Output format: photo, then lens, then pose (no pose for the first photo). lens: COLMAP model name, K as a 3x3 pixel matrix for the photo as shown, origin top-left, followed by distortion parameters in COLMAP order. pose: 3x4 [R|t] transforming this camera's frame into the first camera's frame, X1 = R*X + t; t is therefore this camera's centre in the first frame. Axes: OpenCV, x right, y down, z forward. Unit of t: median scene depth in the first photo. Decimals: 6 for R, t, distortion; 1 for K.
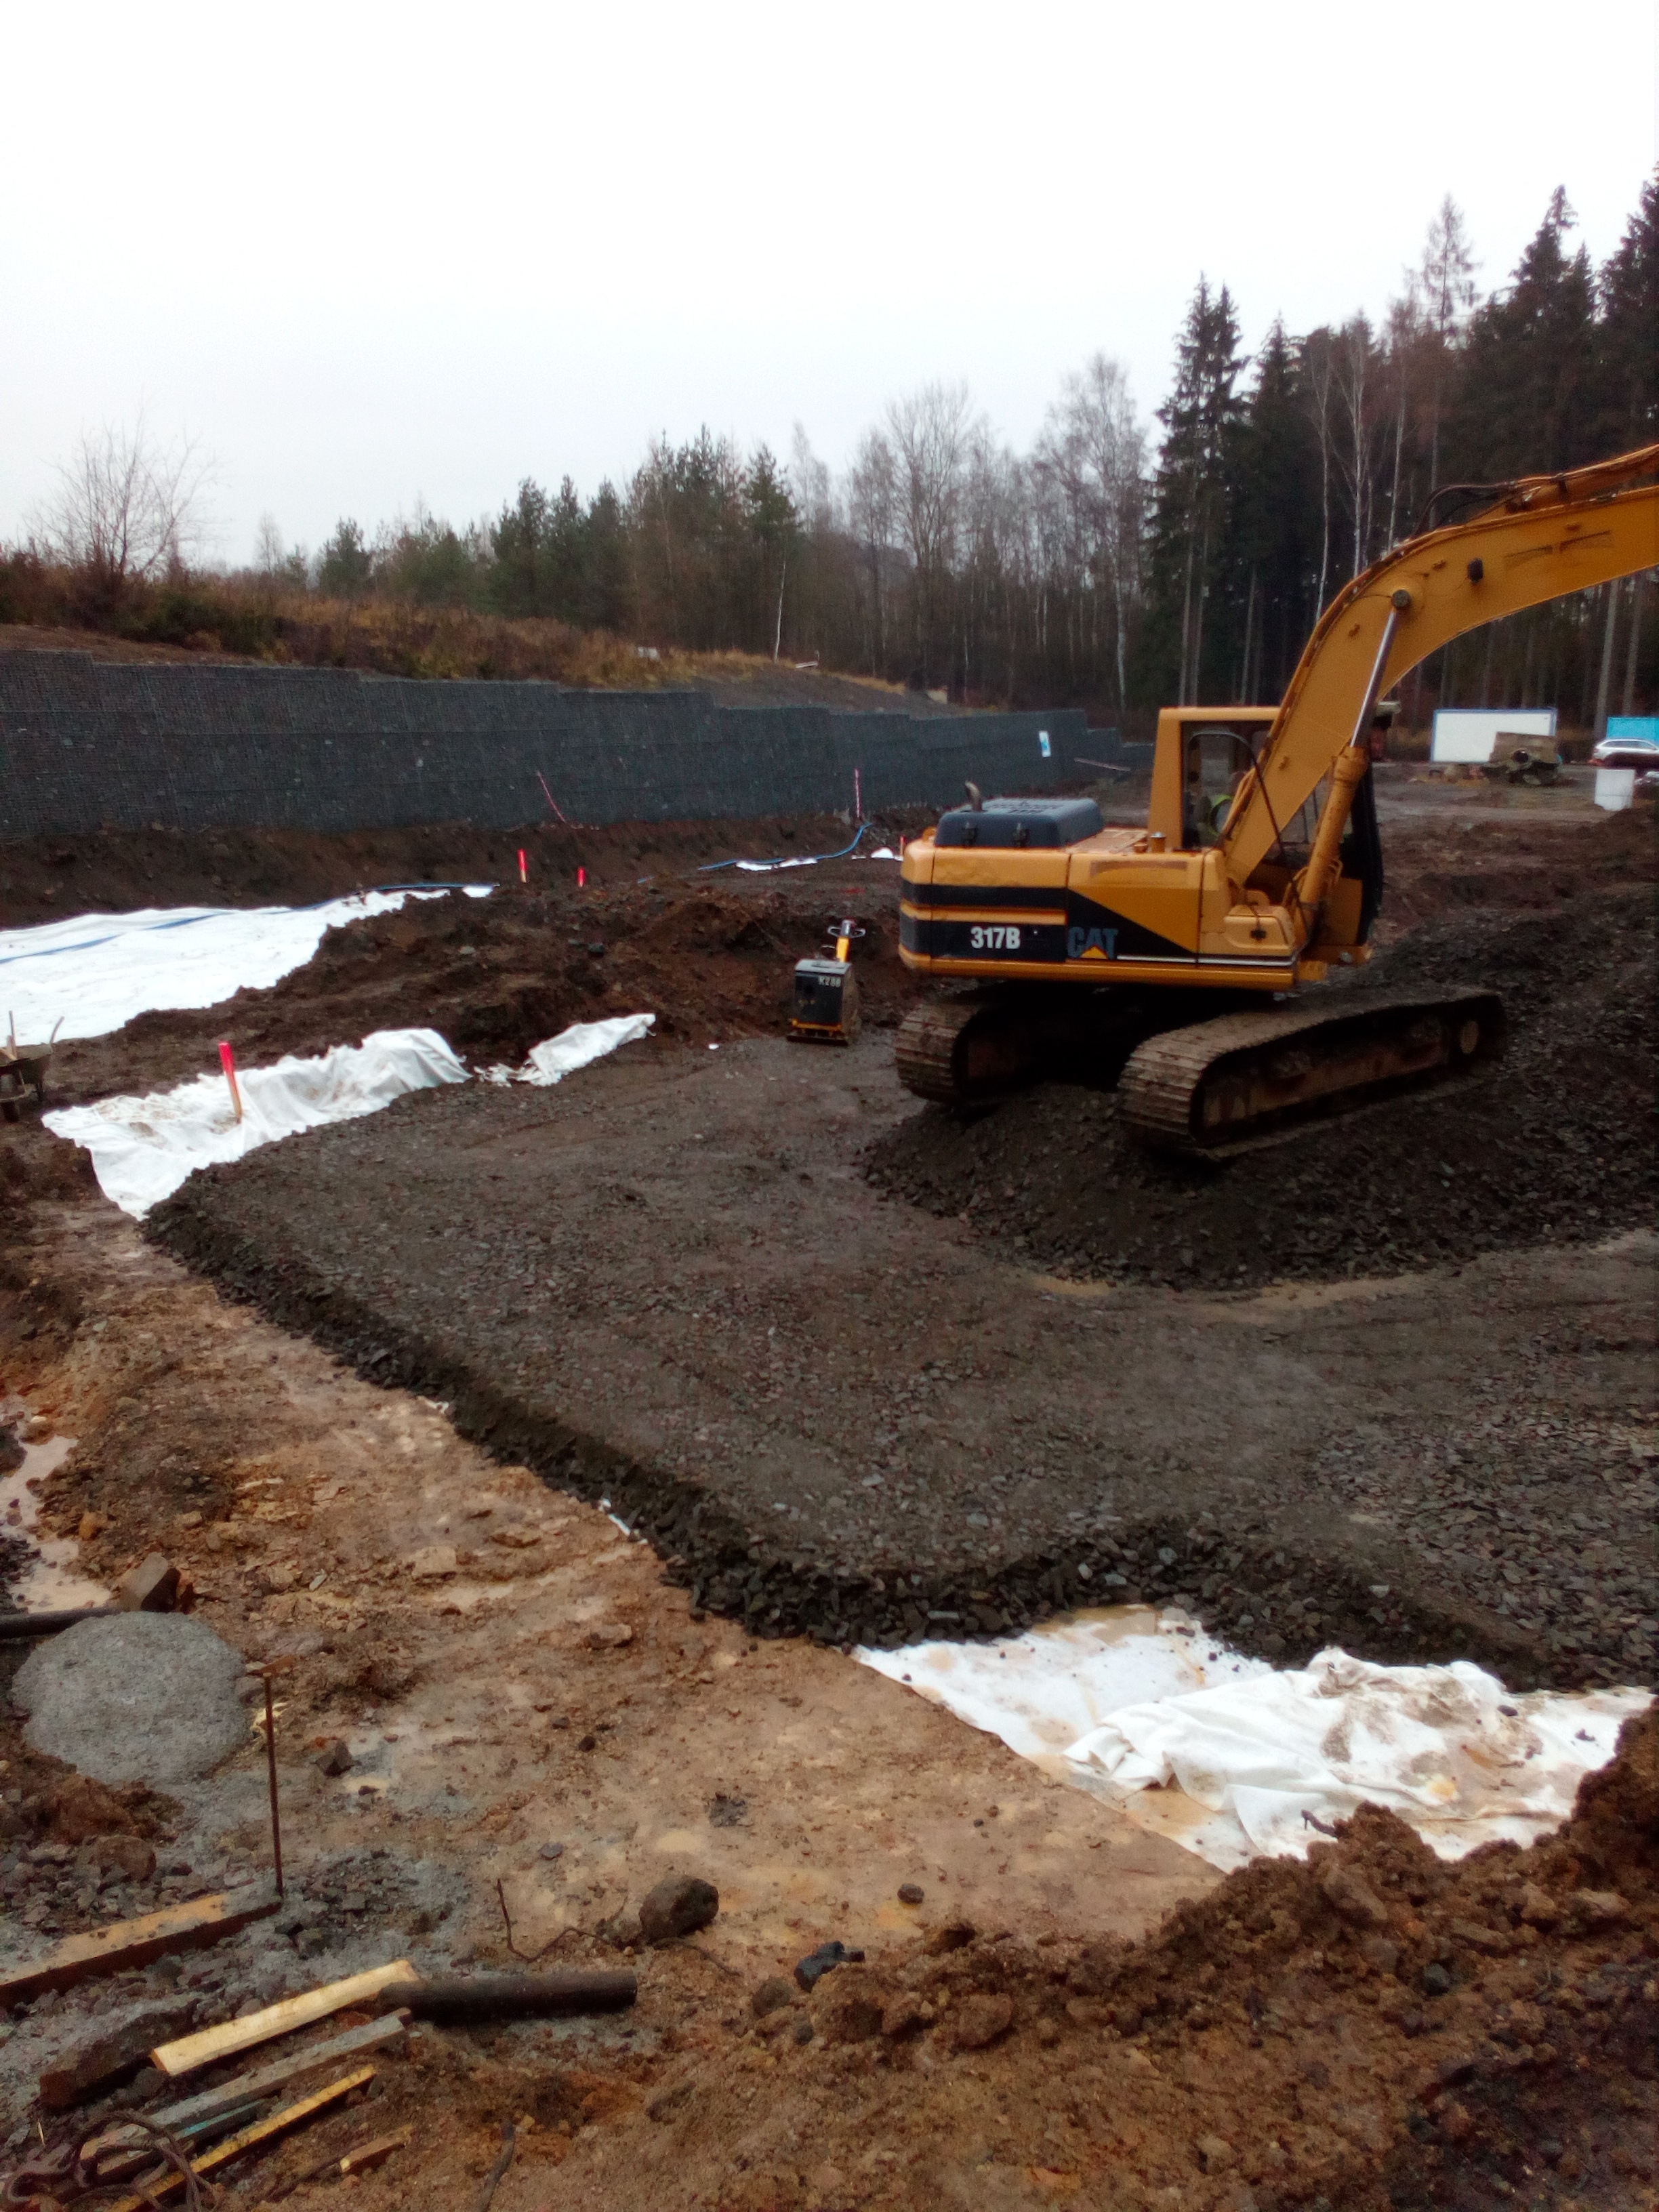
lens RADIAL K [[1778.3, 0, 806.2], [0, 1778.3, 1101.8], [0, 0, 1]] dist [0.070853, -0.114804]
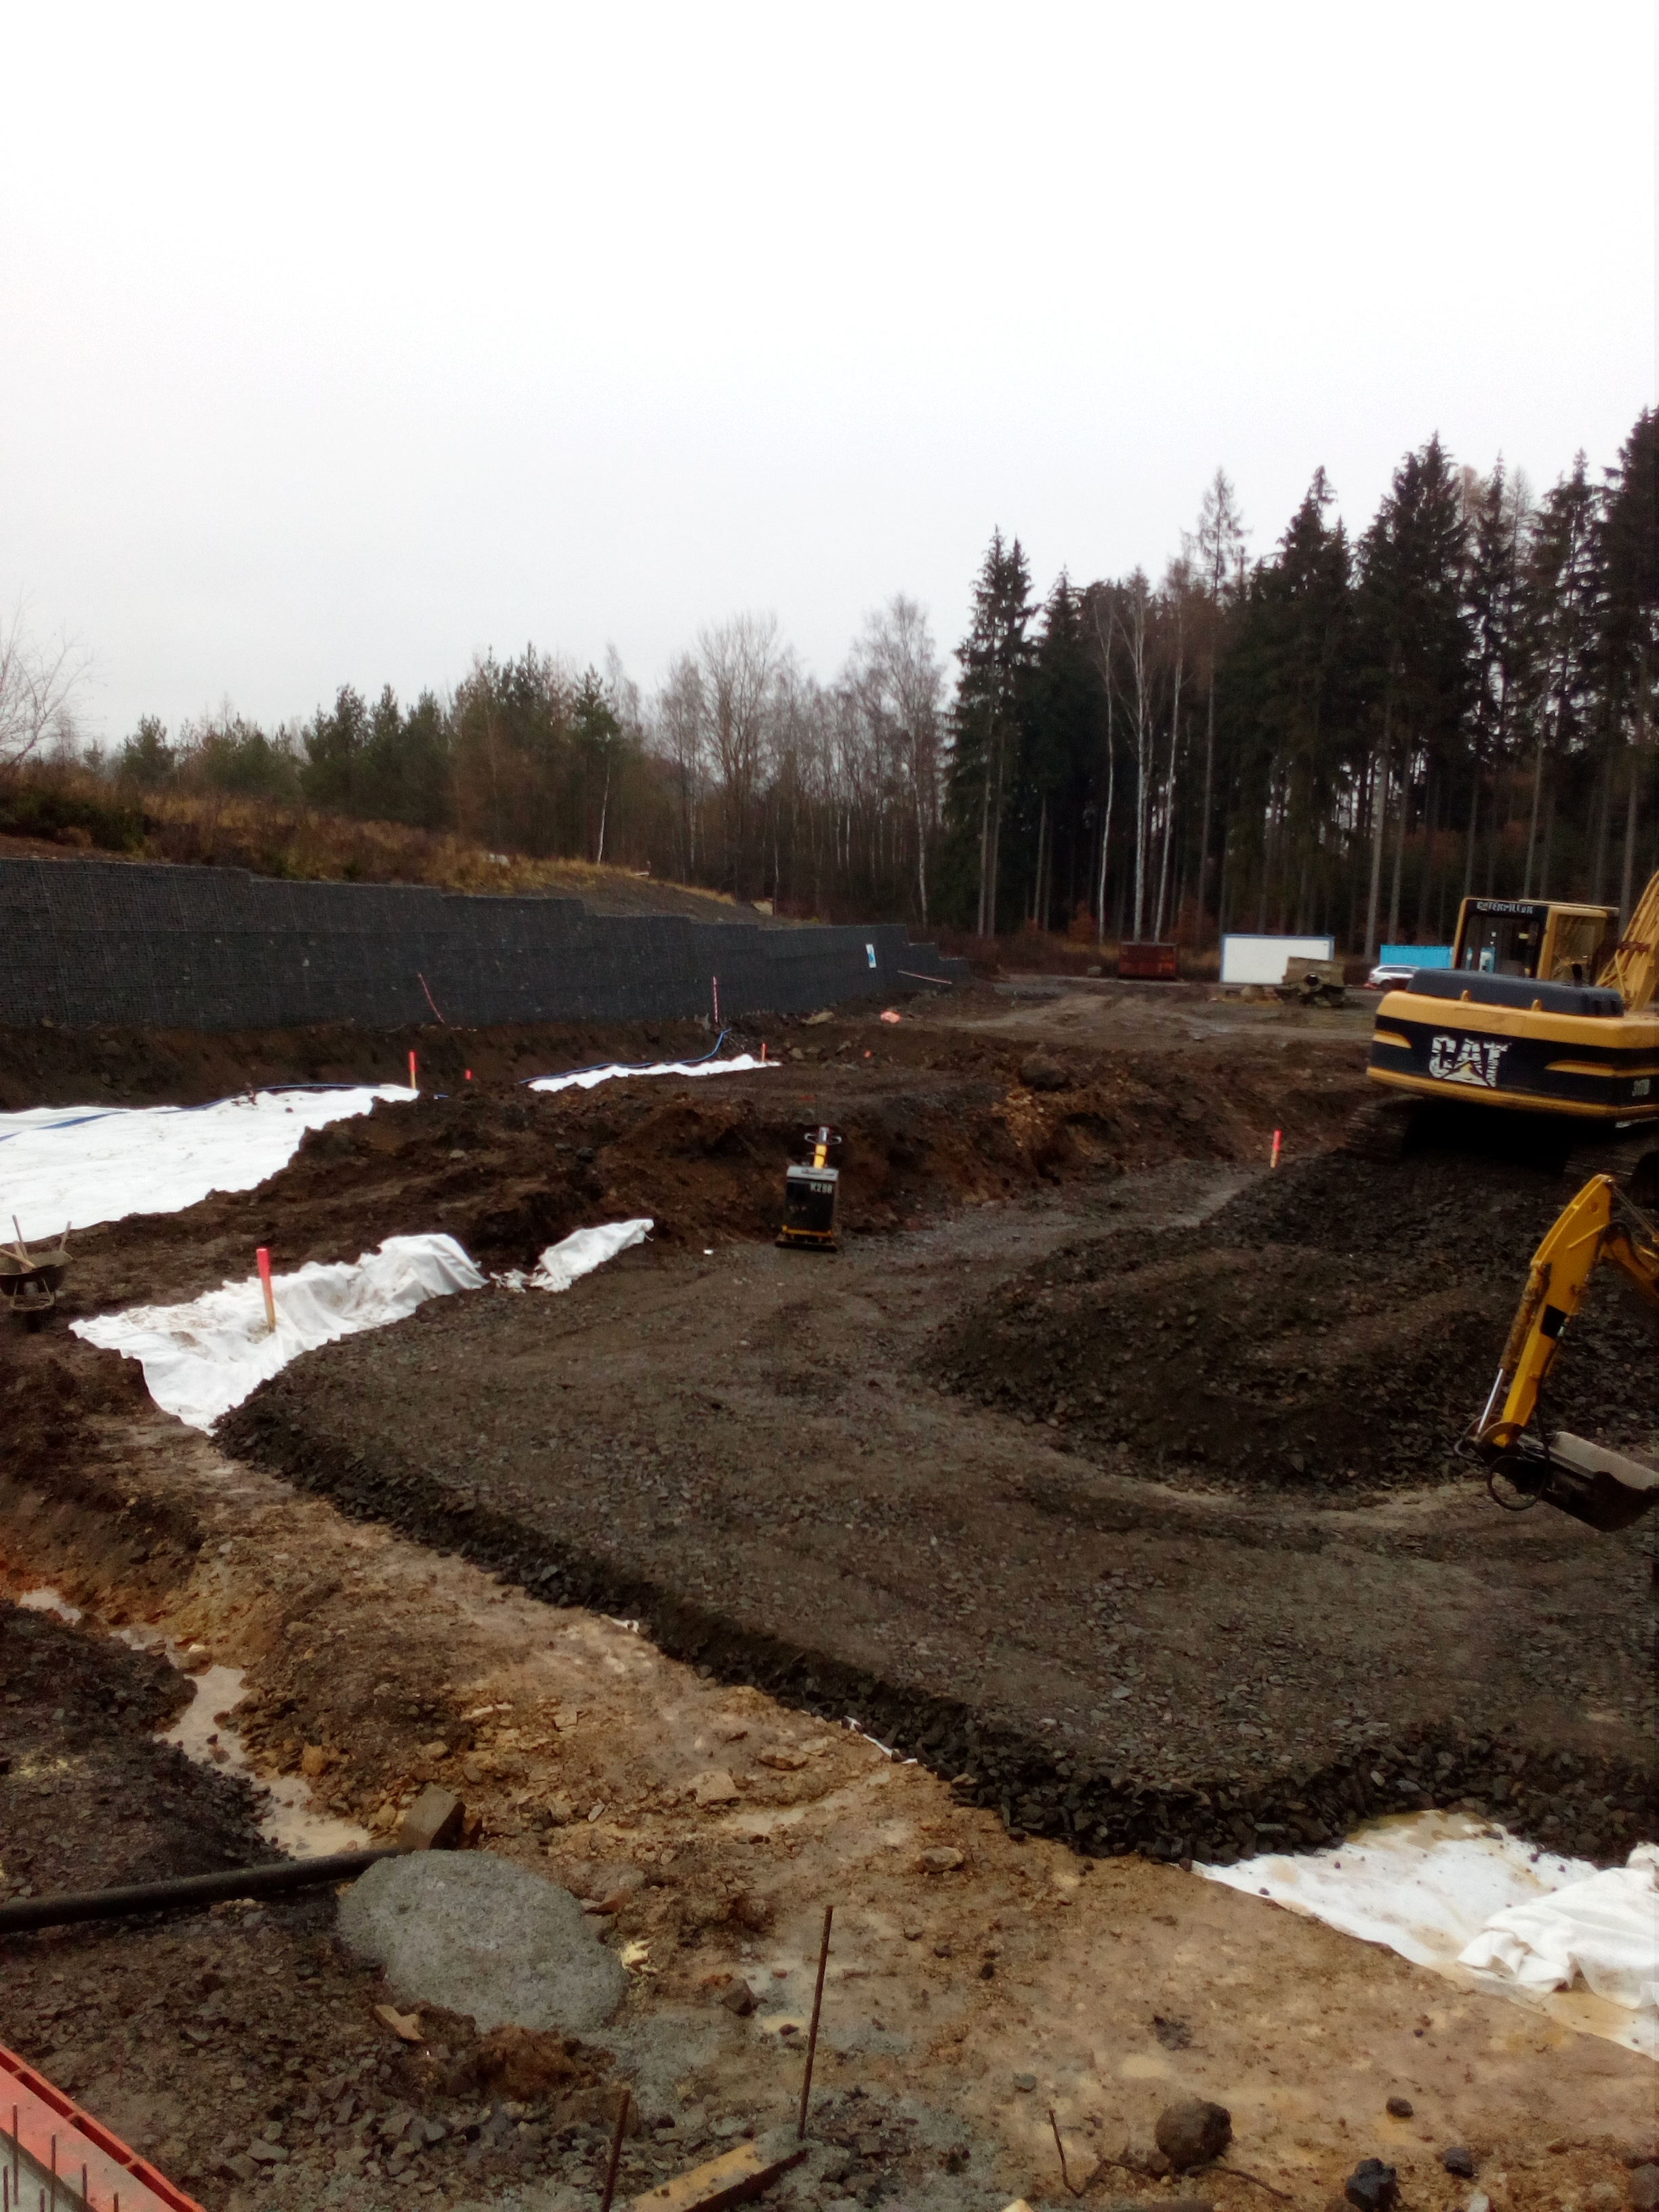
lens RADIAL K [[1778.3, 0, 823.8], [0, 1778.3, 1101.7], [0, 0, 1]] dist [0.070853, -0.114804]
pose [[0.992840, 0.013737, 0.118662, -0.125826], [-0.000143, 0.993502, -0.113816, -0.001416], [-0.119454, 0.112984, 0.986390, -0.005795]]
